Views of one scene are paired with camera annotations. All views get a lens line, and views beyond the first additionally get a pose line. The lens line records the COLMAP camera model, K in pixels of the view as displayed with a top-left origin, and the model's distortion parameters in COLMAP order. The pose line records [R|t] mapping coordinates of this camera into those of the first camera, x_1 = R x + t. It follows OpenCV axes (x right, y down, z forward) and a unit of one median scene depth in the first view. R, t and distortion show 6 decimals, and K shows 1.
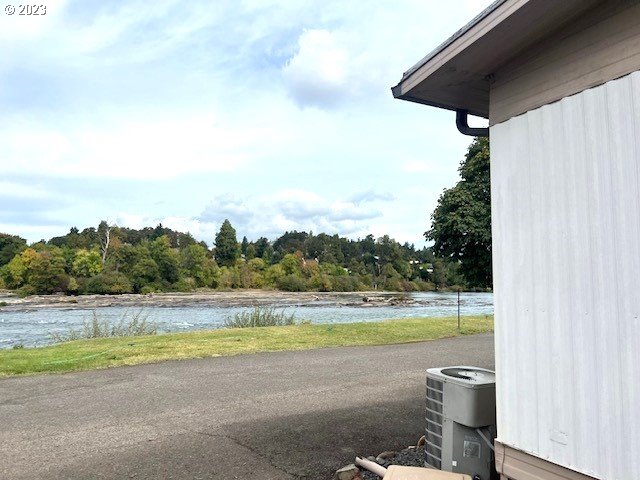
lens RADIAL K [[486.4, 0, 322.2], [0, 486.4, 235.7], [0, 0, 1]] dist [0.043115, -0.056040]
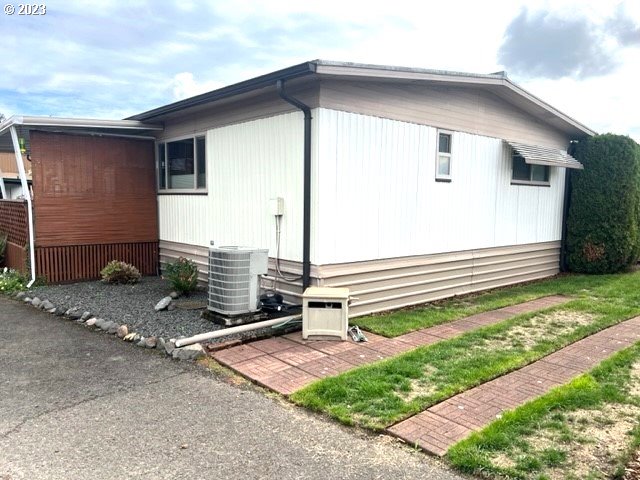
lens RADIAL K [[486.4, 0, 322.2], [0, 486.4, 235.7], [0, 0, 1]] dist [0.043115, -0.056040]
pose [[-0.211755, -0.088462, 0.973311, -0.949277], [-0.105819, 0.992116, 0.067149, 0.090365], [-0.971577, -0.088775, -0.219446, 0.840292]]
